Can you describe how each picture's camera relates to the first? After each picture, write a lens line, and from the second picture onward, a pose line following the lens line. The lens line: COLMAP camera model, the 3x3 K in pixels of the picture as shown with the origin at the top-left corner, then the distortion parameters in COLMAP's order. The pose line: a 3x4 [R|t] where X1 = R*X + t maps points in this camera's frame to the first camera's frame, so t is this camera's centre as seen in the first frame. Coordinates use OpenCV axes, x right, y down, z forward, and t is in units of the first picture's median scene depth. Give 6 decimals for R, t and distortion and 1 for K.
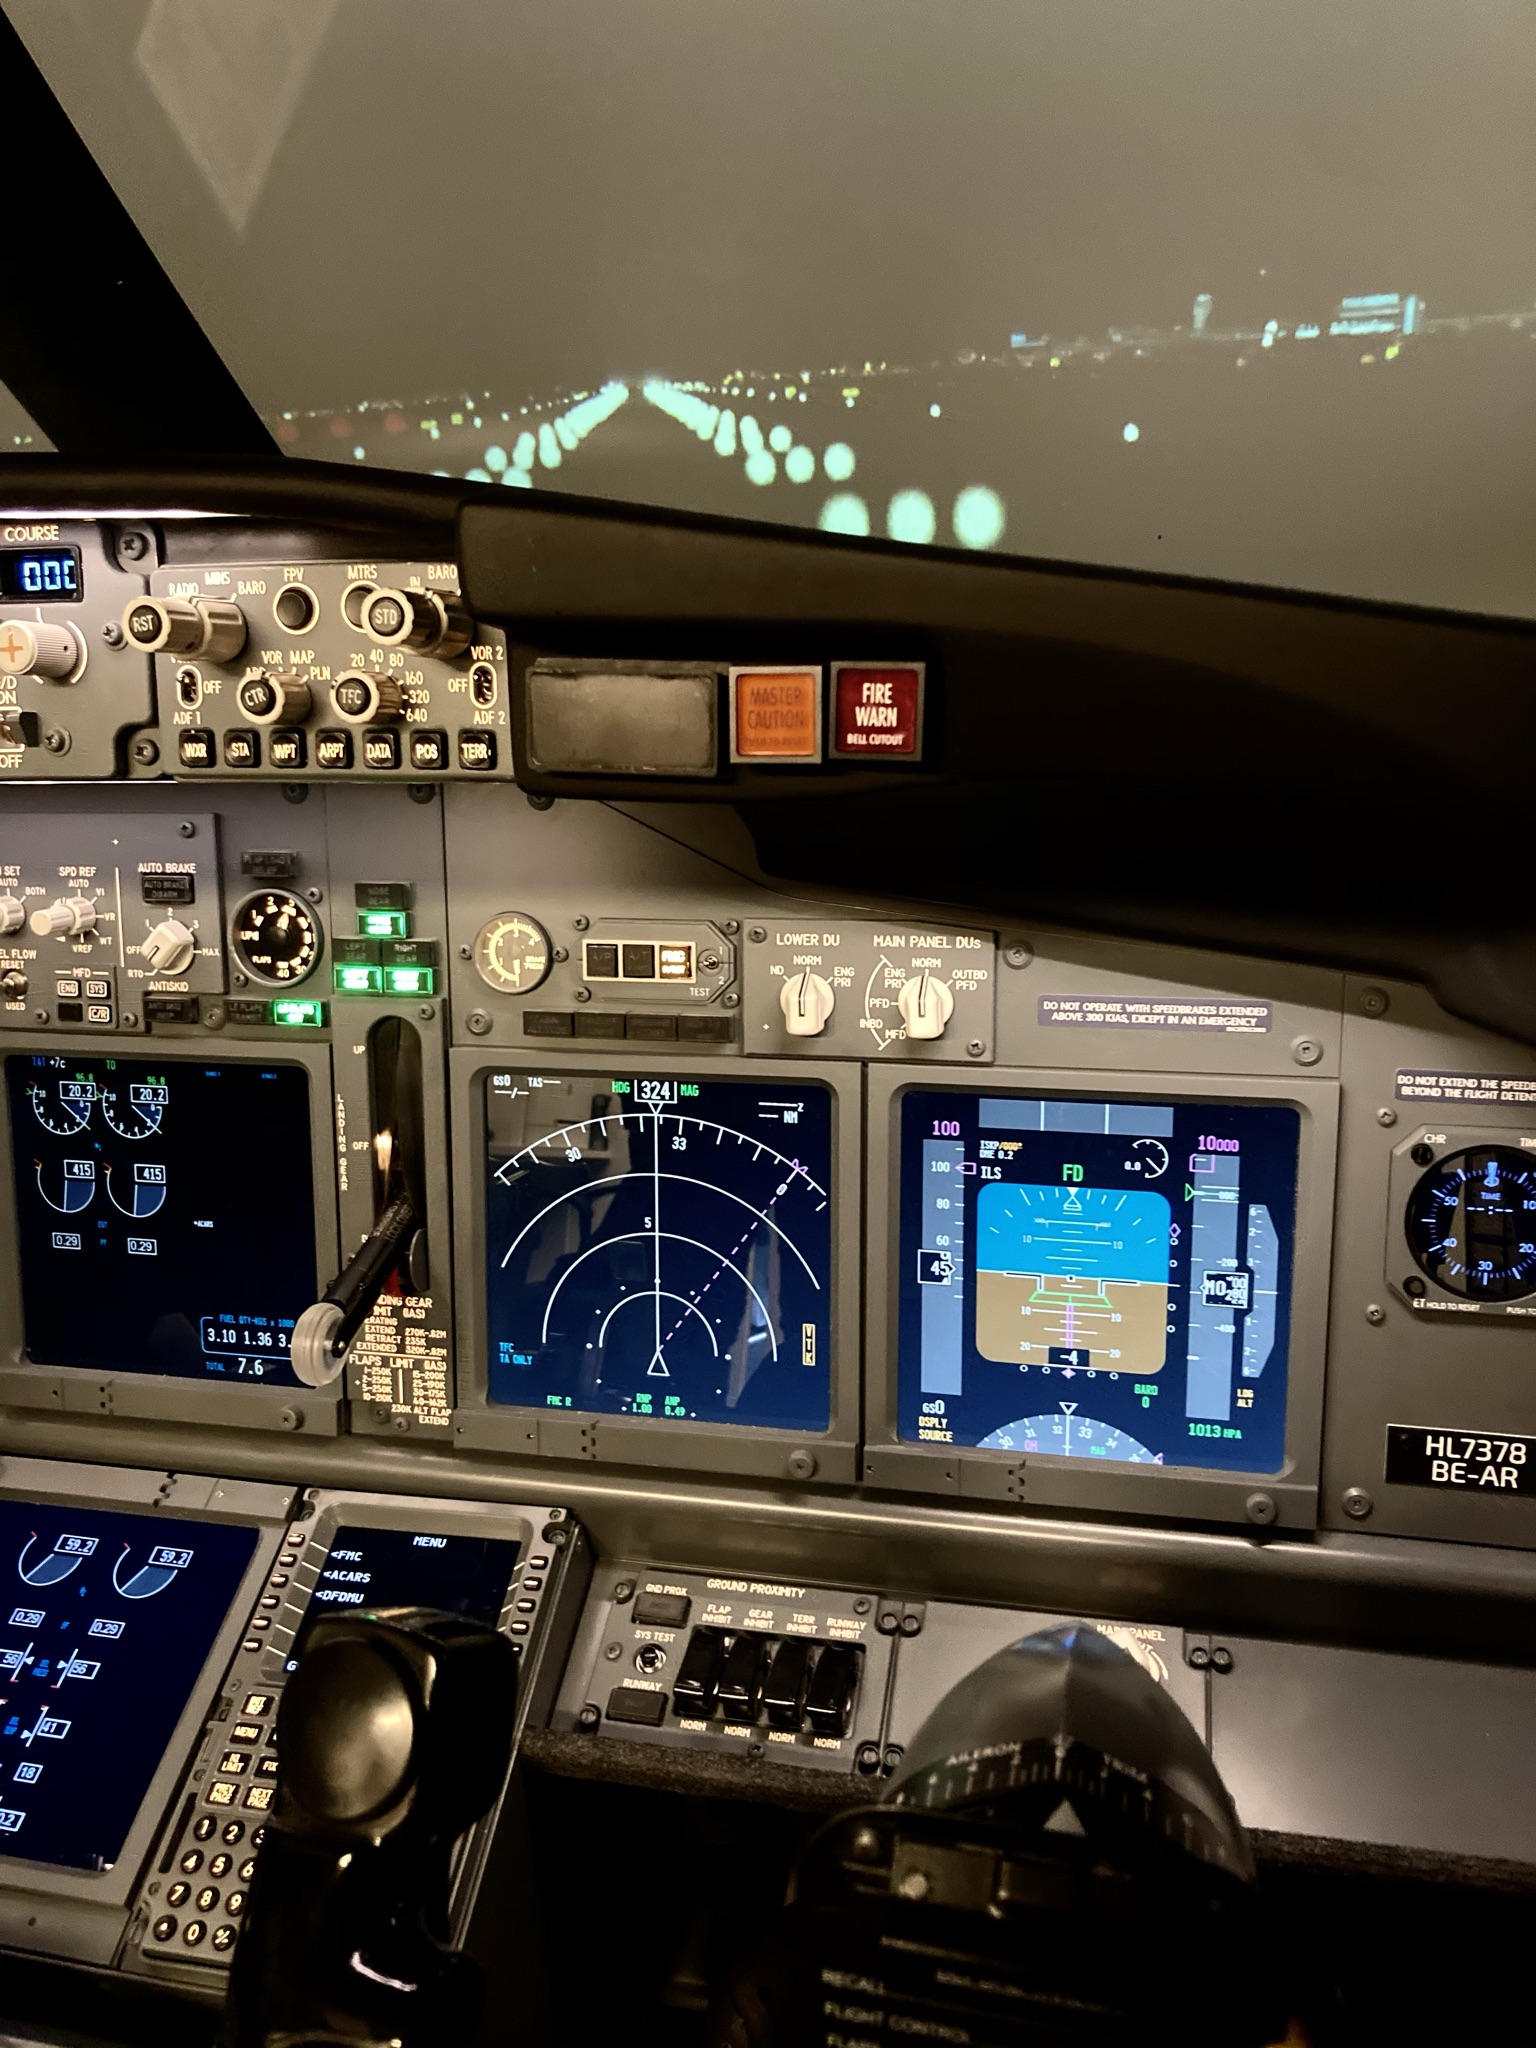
lens RADIAL K [[1695.8, 0, 768.0], [0, 1695.8, 1024.0], [0, 0, 1]] dist [0.004503, 0.014555]
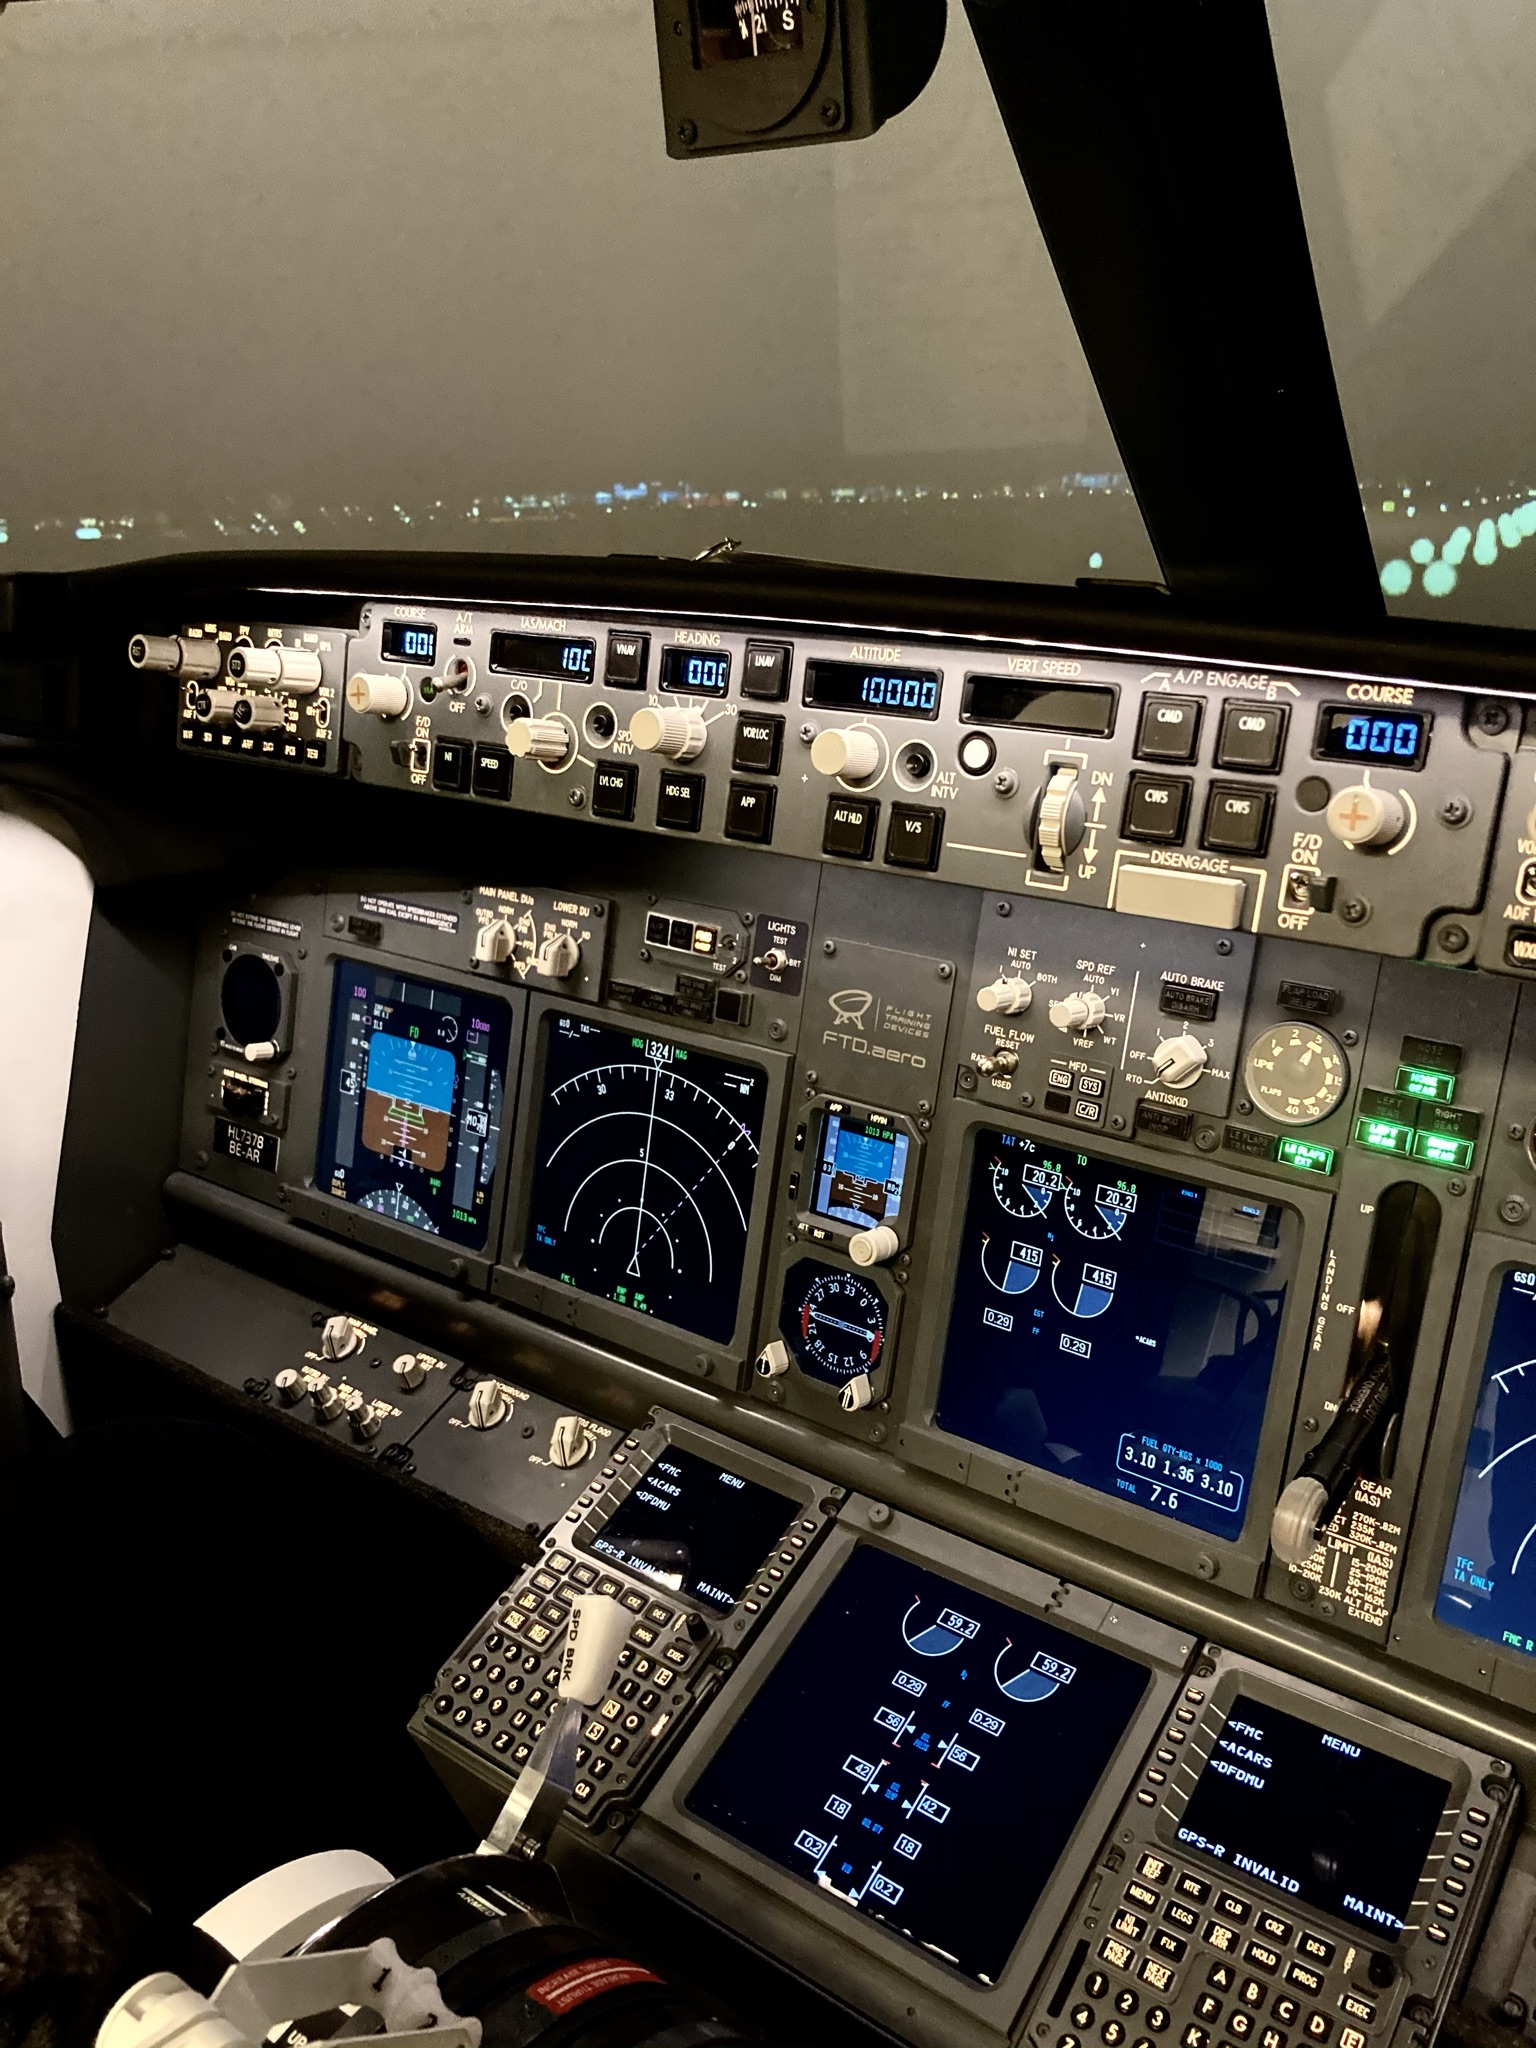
lens RADIAL K [[1674.0, 0, 768.0], [0, 1674.0, 1024.0], [0, 0, 1]] dist [0.015049, -0.007575]
pose [[0.920311, 0.183869, -0.345282, -0.241717], [-0.189940, 0.981657, 0.016485, -0.037054], [0.341980, 0.050411, 0.938354, 0.013311]]
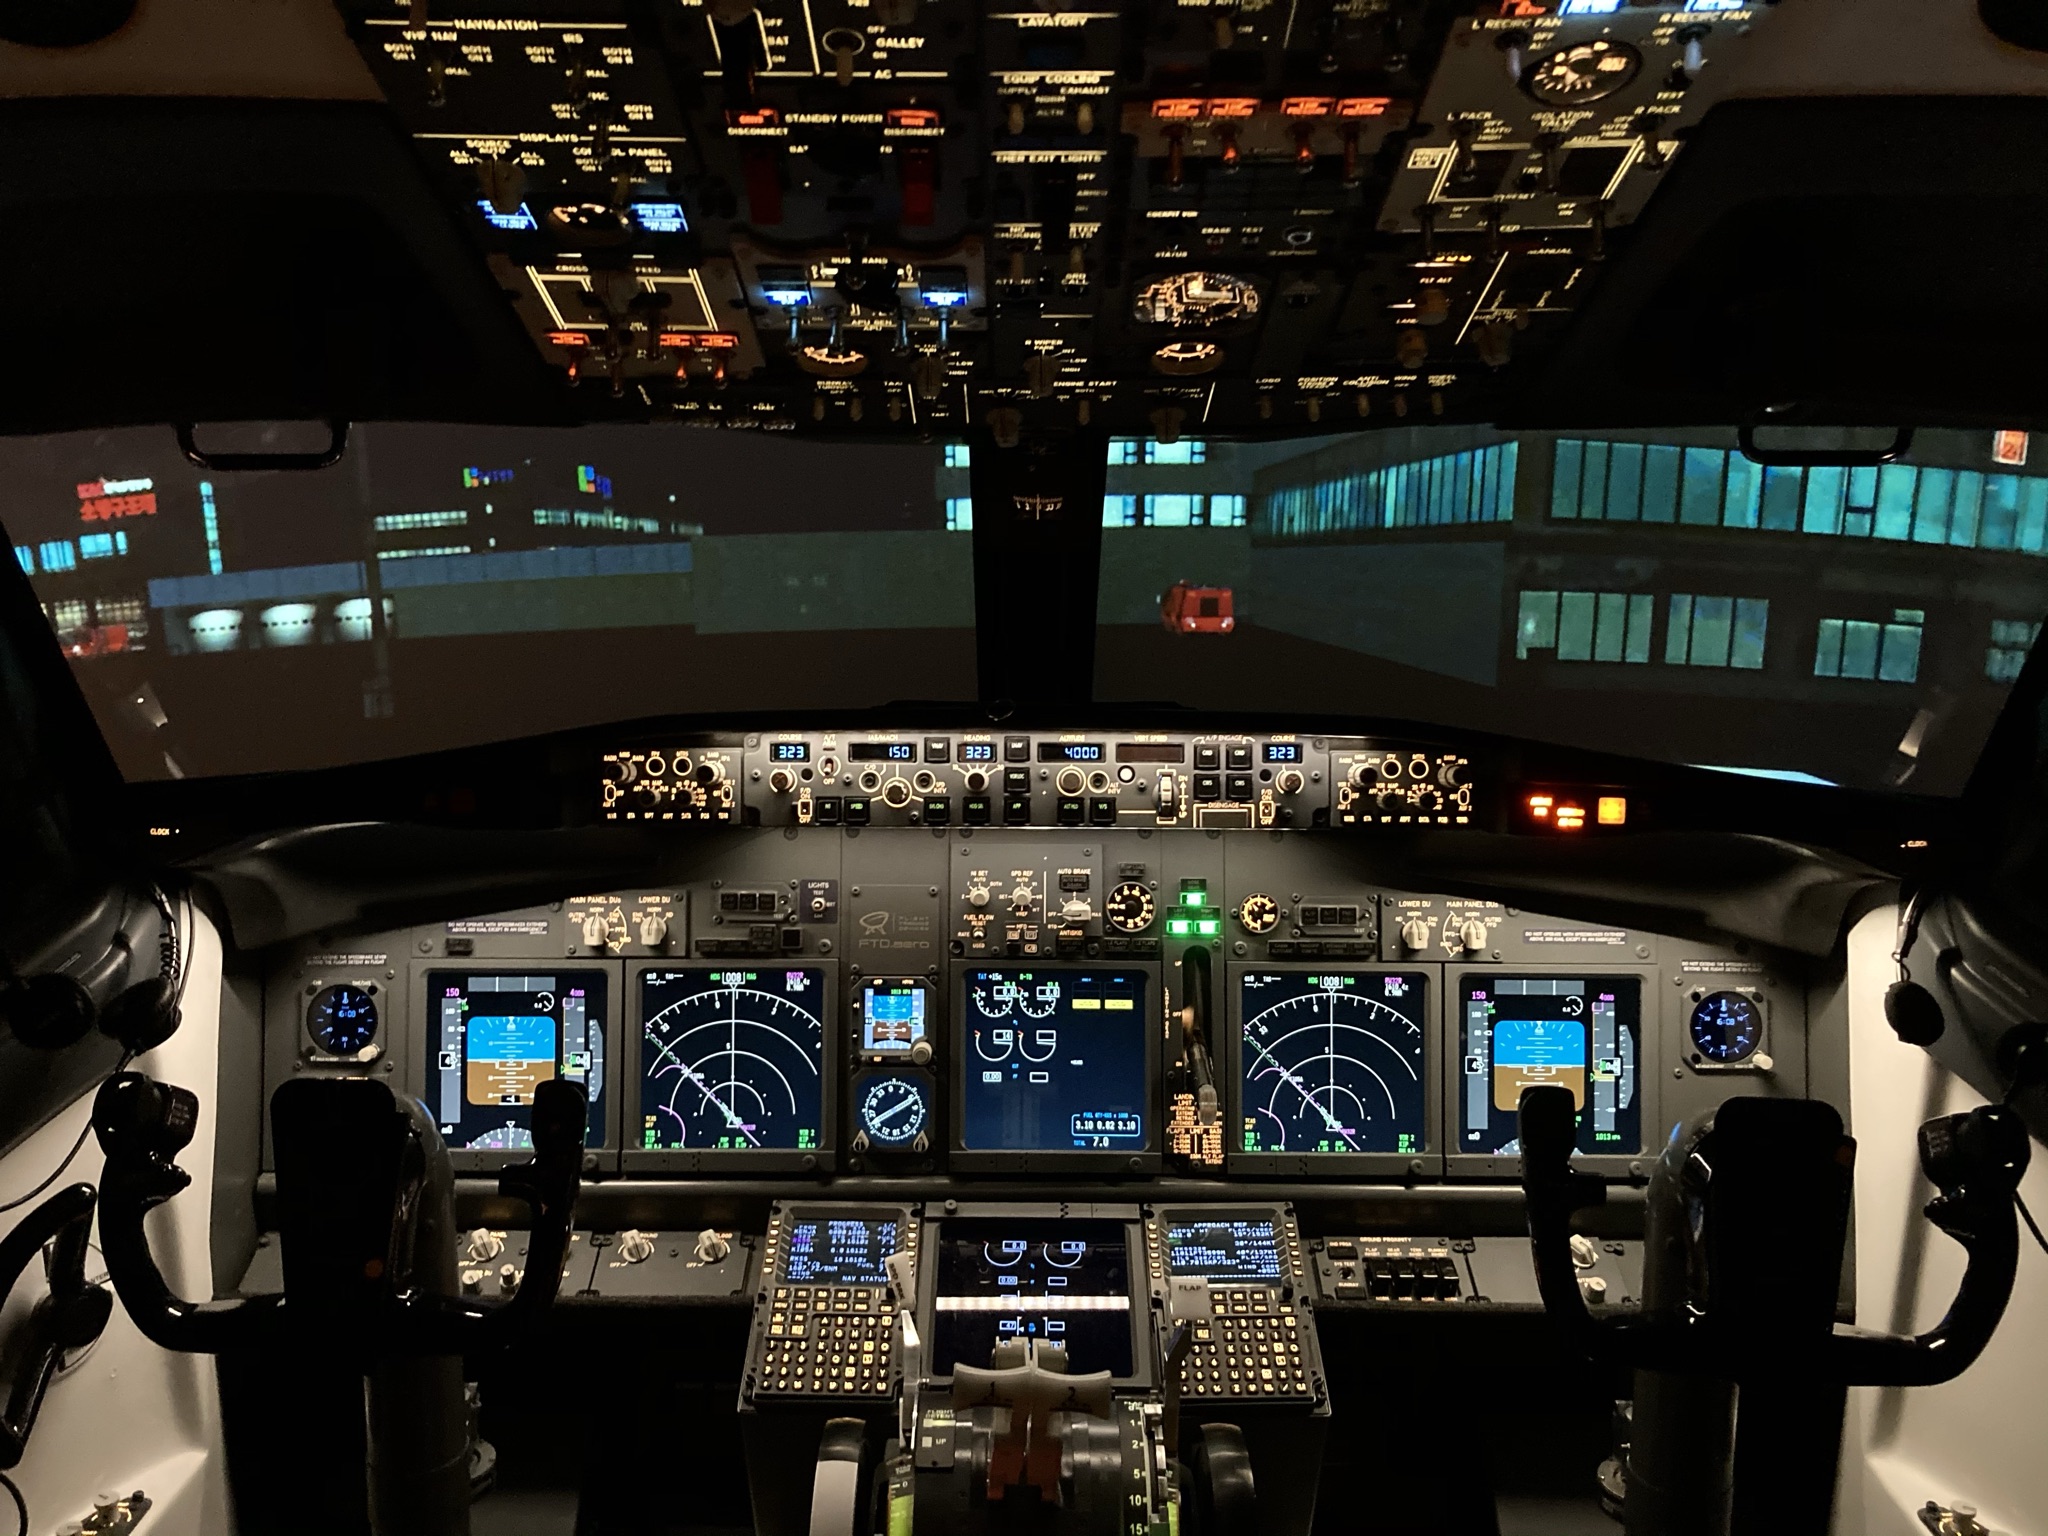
lens RADIAL K [[1719.6, 0, 1024.0], [0, 1719.6, 768.0], [0, 0, 1]] dist [0.096021, -0.374399]
pose [[0.973613, 0.013494, 0.227807, -0.856344], [0.025155, 0.985821, -0.165902, 0.115733], [-0.226816, 0.167254, 0.959469, -0.886825]]
